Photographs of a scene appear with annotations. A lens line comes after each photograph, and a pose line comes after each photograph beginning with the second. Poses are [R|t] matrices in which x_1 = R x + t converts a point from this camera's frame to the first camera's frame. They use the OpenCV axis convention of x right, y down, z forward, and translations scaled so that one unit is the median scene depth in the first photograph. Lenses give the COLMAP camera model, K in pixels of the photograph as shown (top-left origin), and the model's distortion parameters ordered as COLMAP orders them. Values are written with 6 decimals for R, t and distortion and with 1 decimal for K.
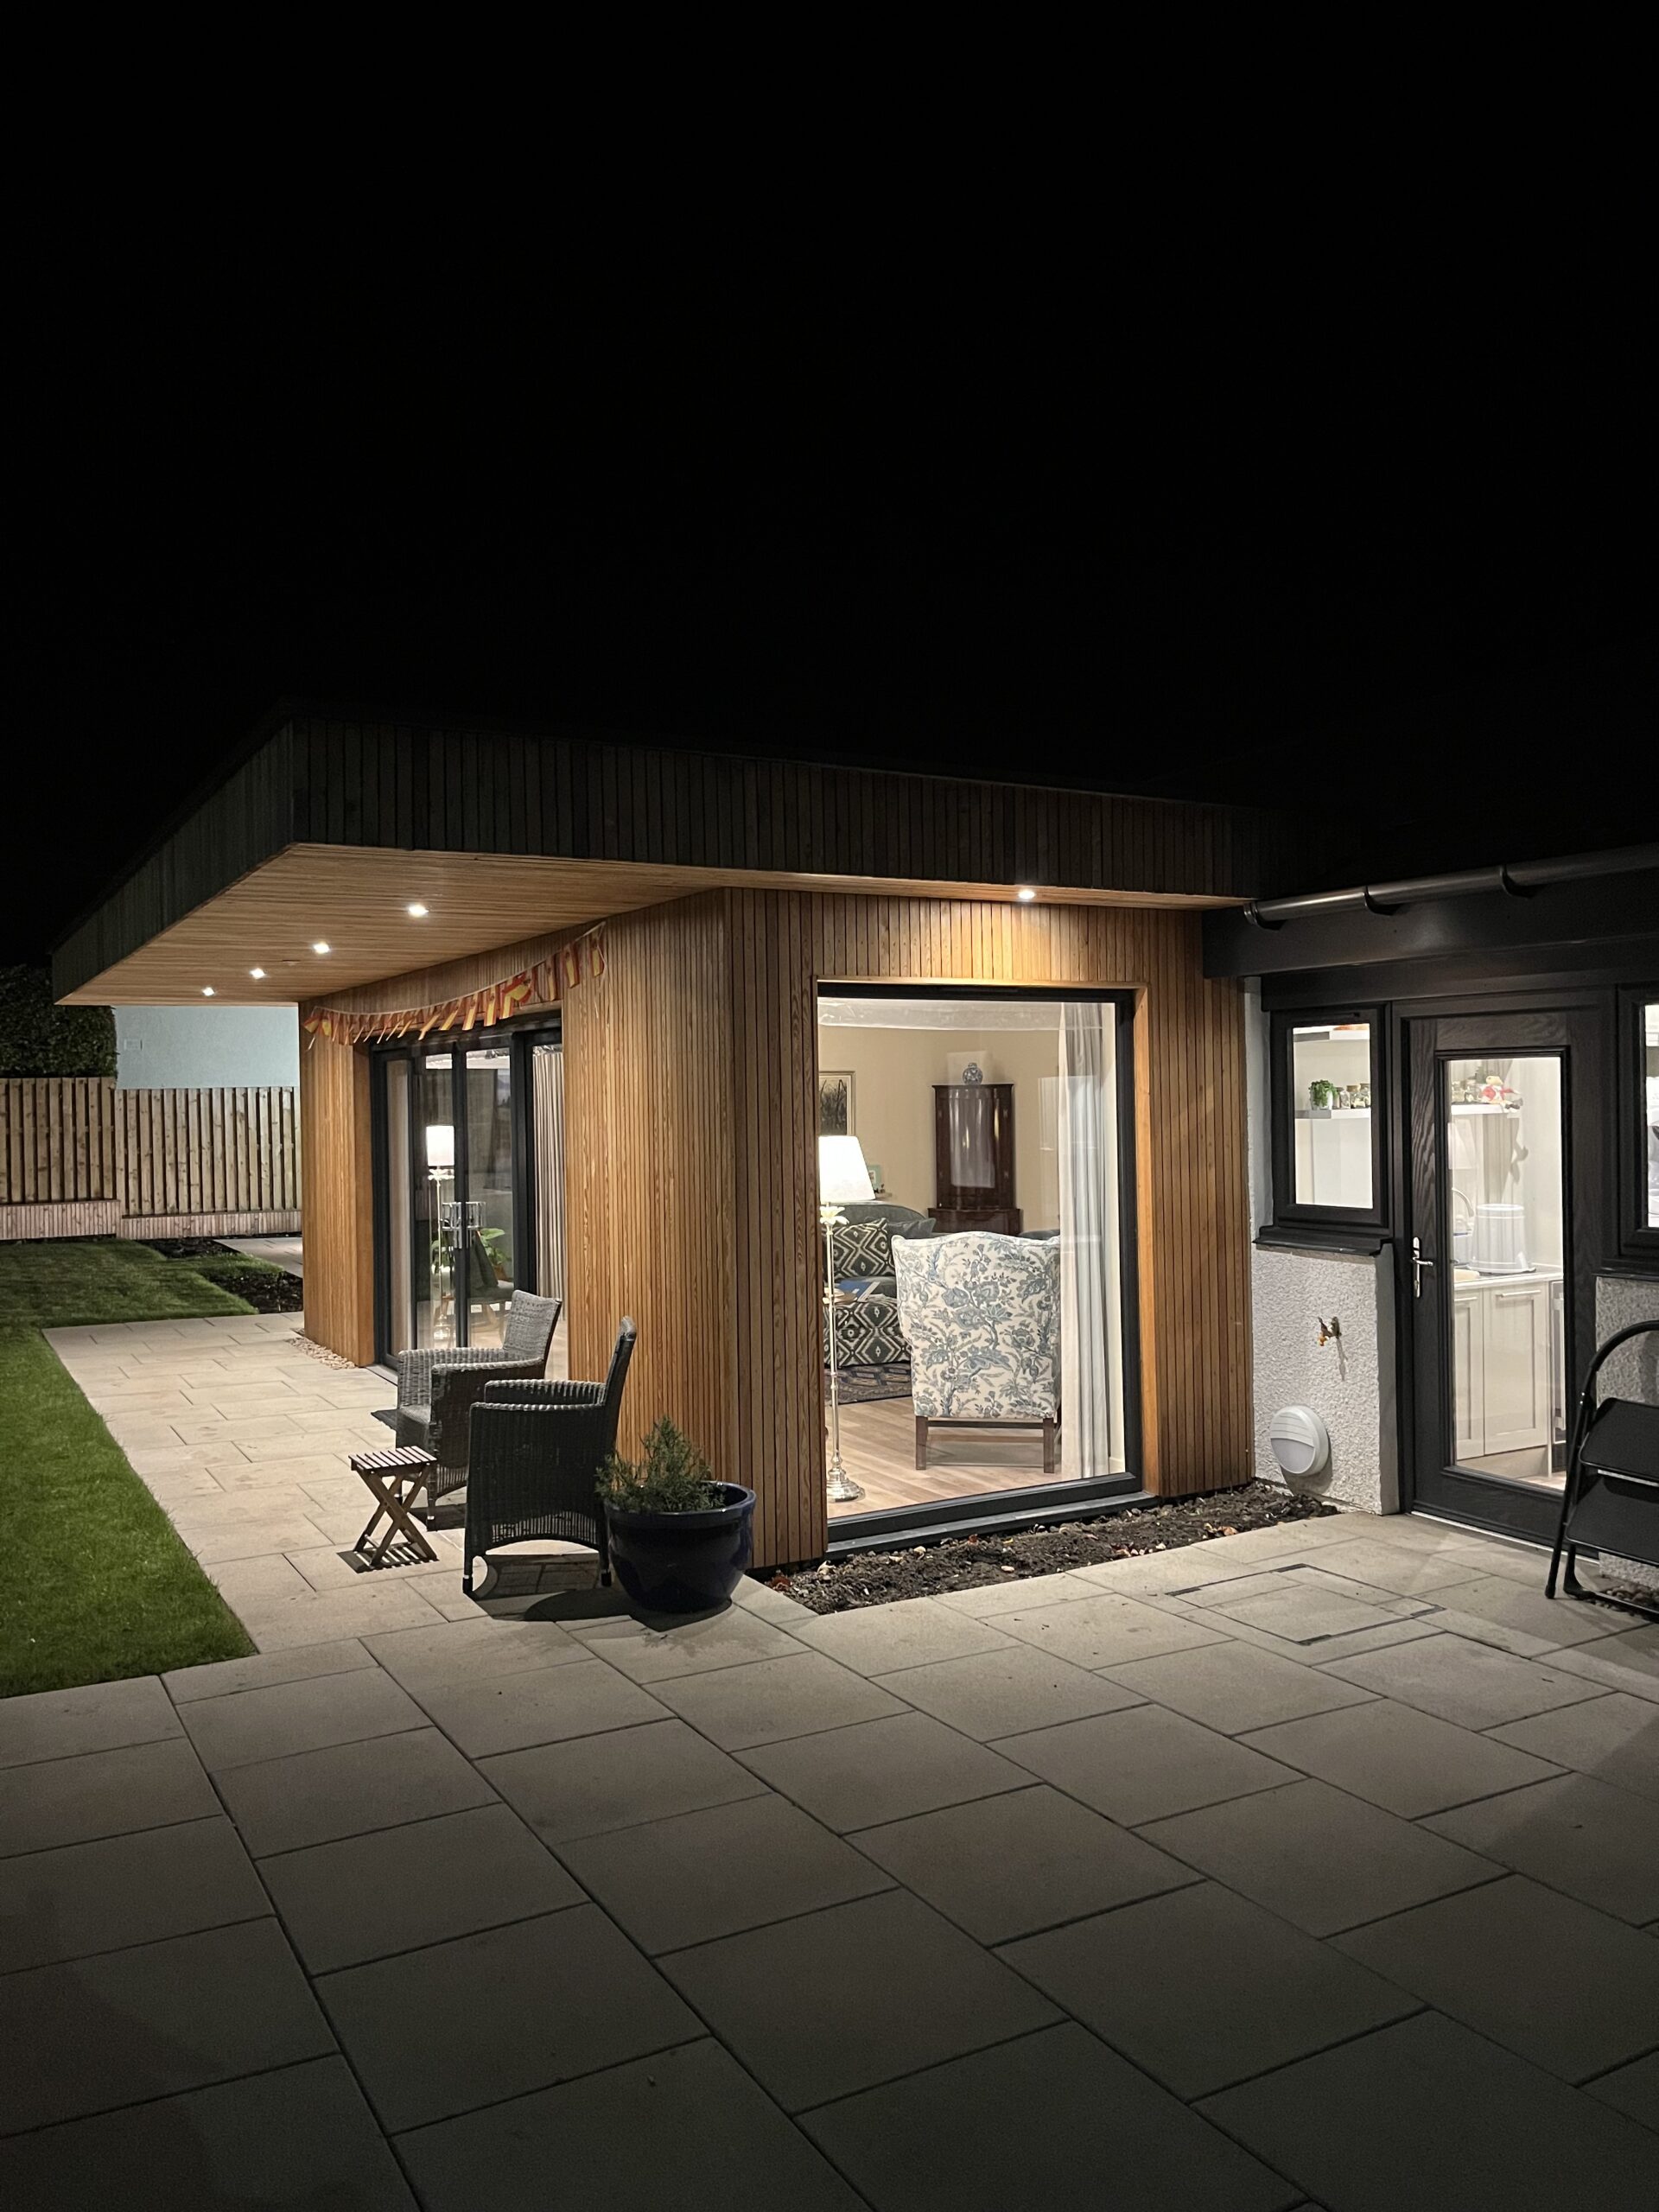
lens RADIAL K [[1678.4, 0, 817.4], [0, 1678.4, 1126.9], [0, 0, 1]] dist [0.060675, -0.077873]
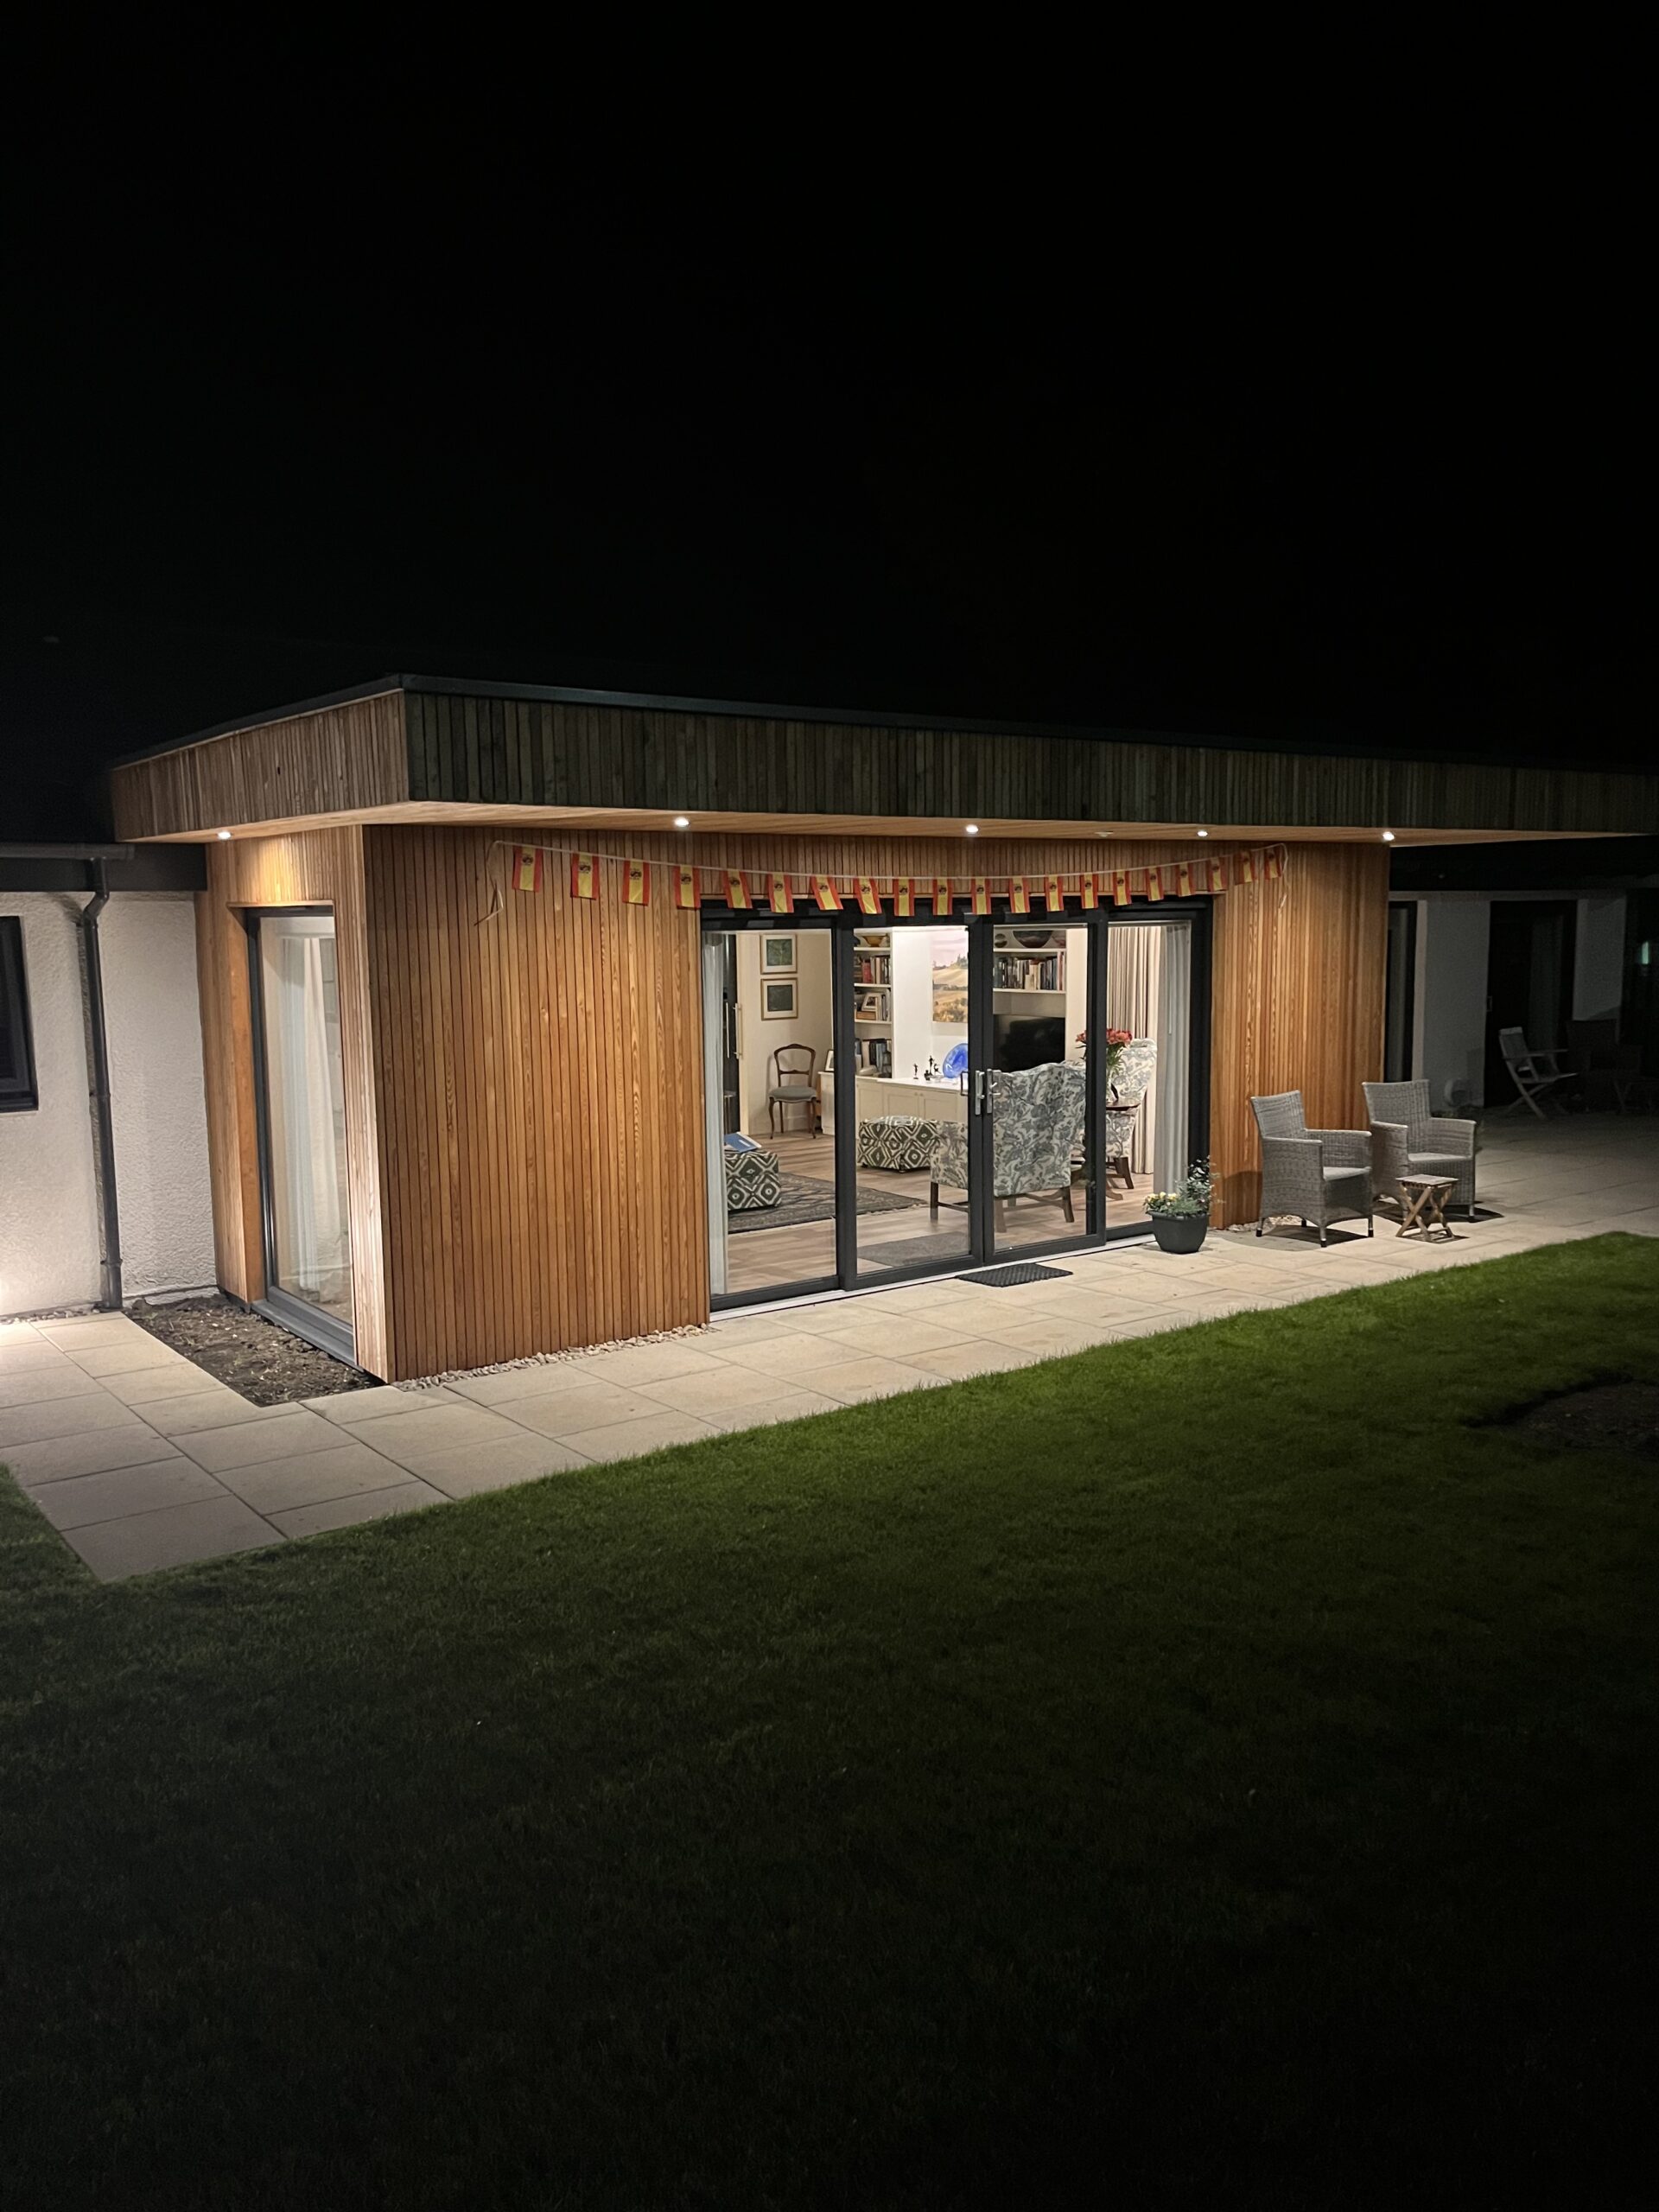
lens RADIAL K [[1678.4, 0, 817.4], [0, 1678.4, 1126.9], [0, 0, 1]] dist [0.060675, -0.077873]
pose [[-0.128696, -0.110717, 0.985484, -1.563308], [0.031848, 0.992774, 0.115695, -0.055379], [-0.991173, 0.046275, -0.124240, 1.570040]]
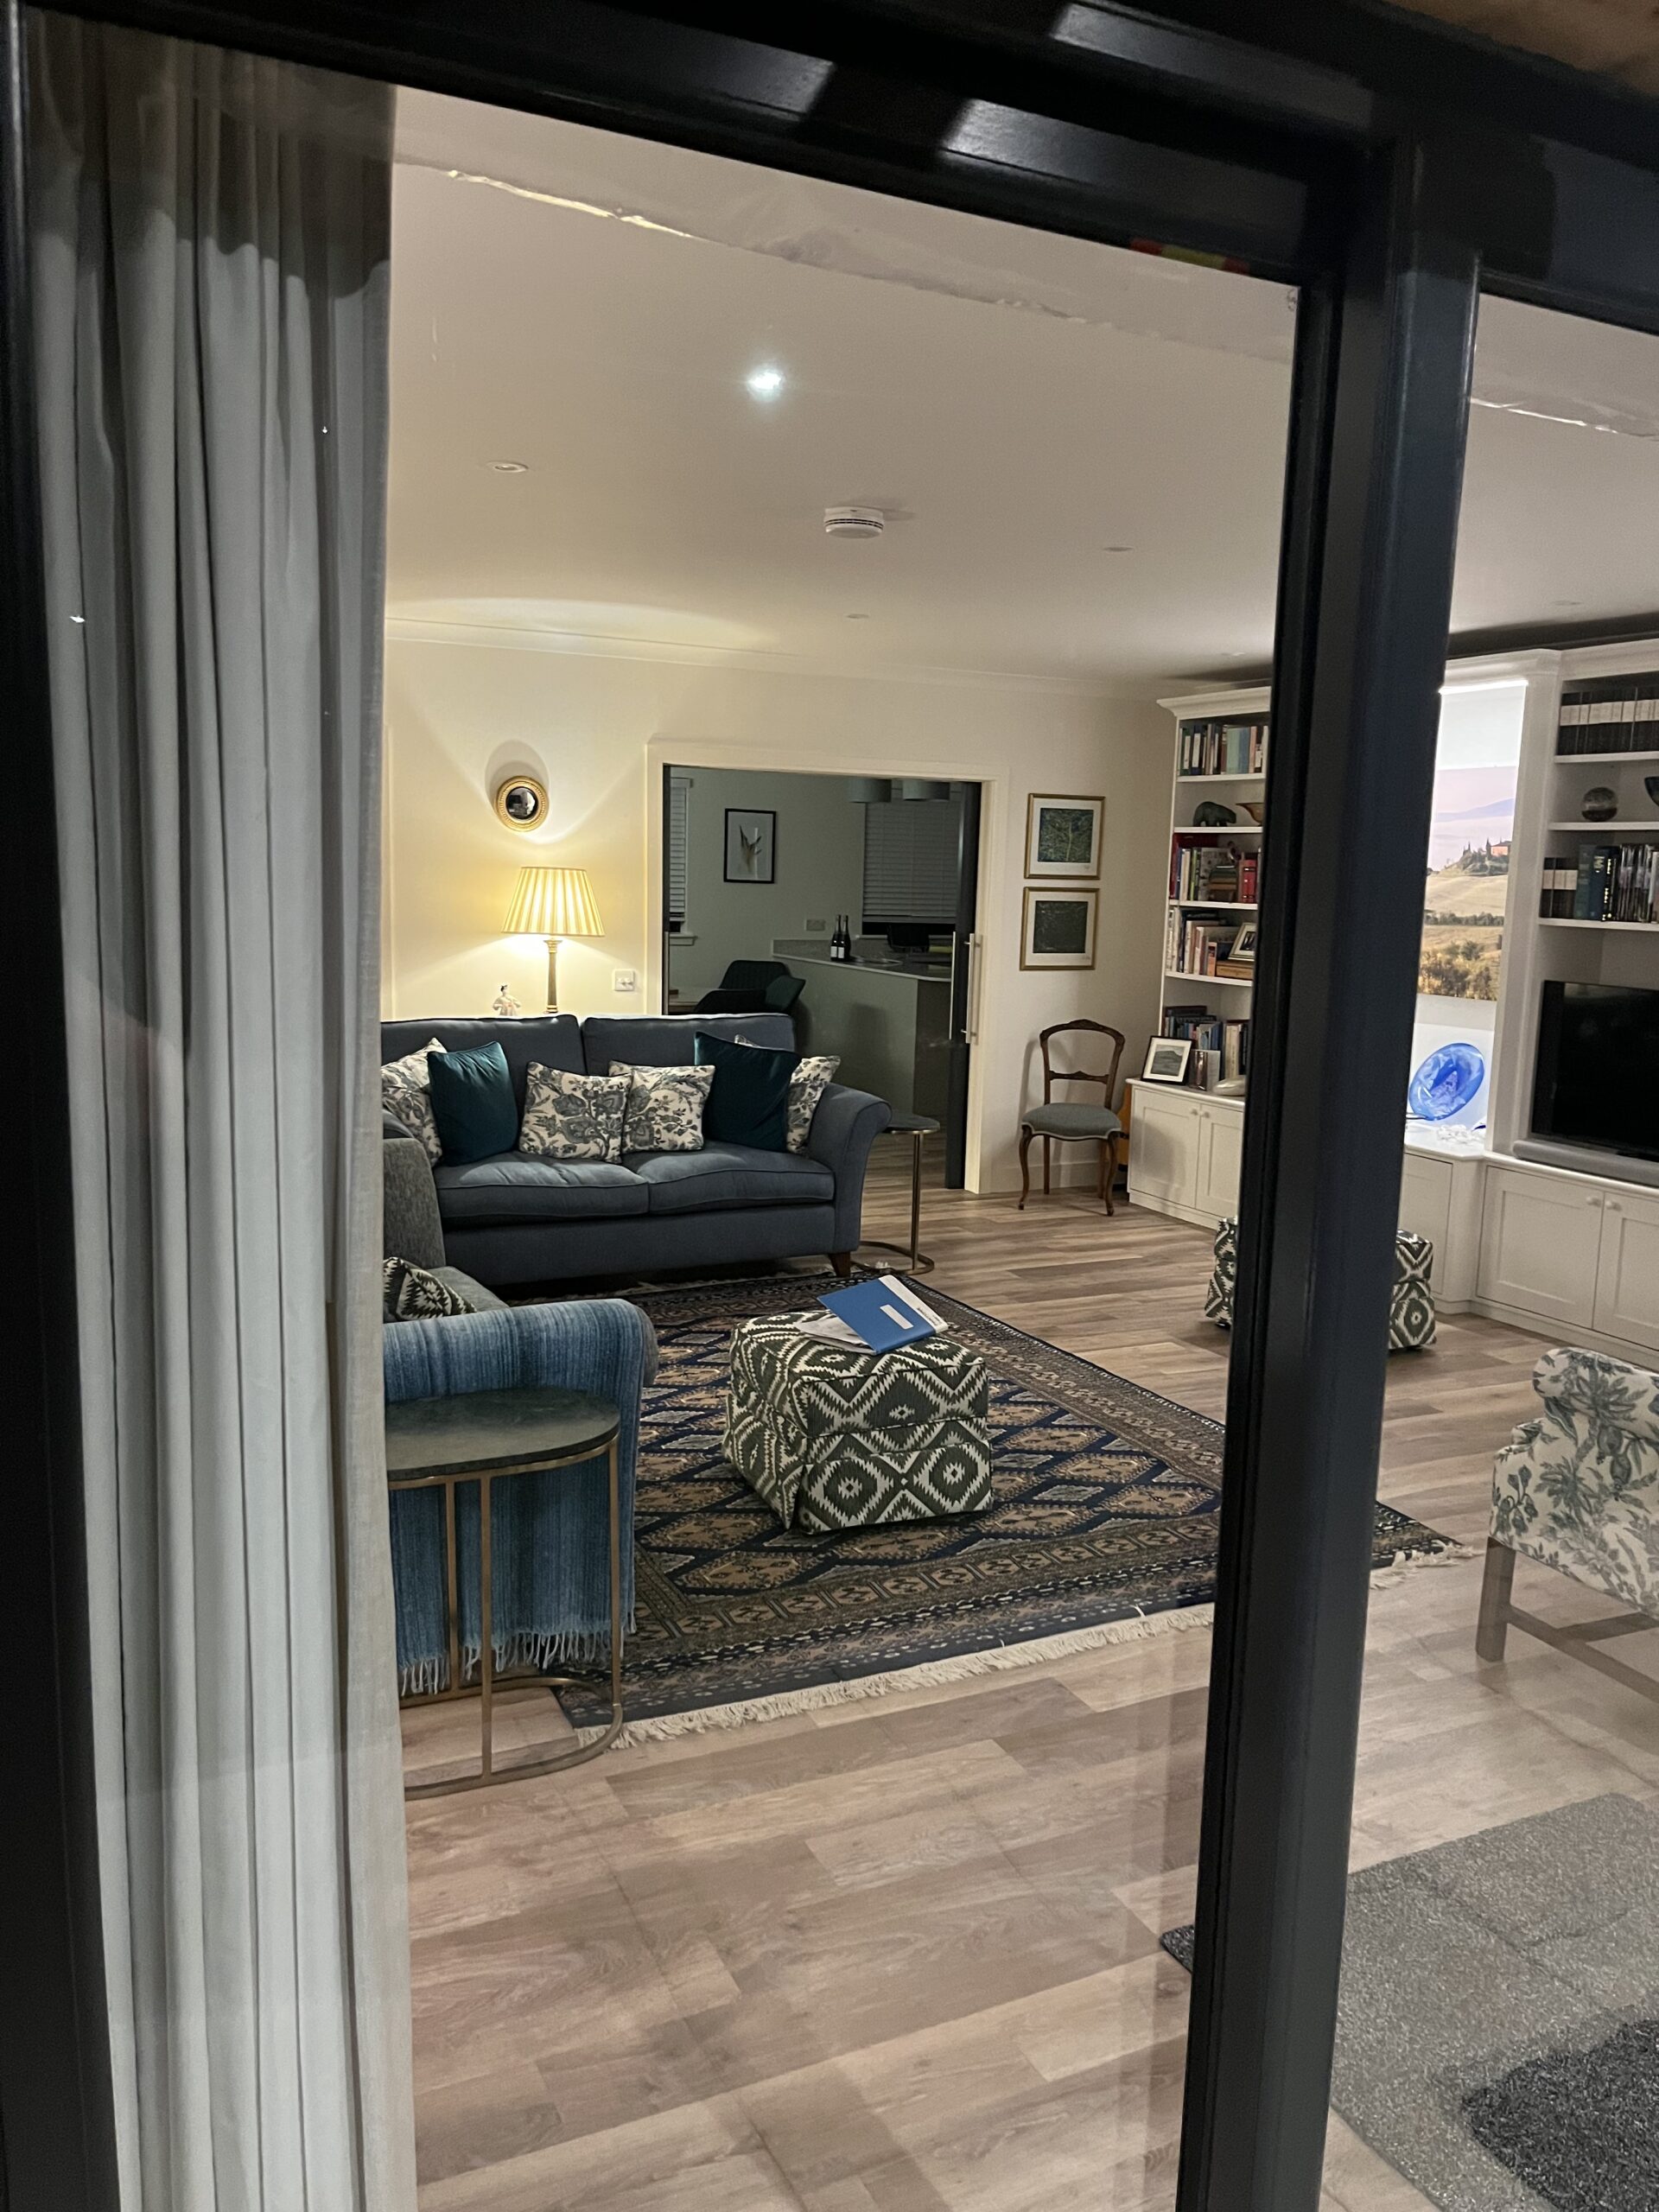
lens RADIAL K [[1678.4, 0, 817.4], [0, 1678.4, 1126.9], [0, 0, 1]] dist [0.060675, -0.077873]
pose [[0.056498, -0.141879, 0.988270, -0.519218], [-0.011430, 0.989695, 0.142737, 0.002355], [-0.998337, -0.019361, 0.054294, 1.438015]]
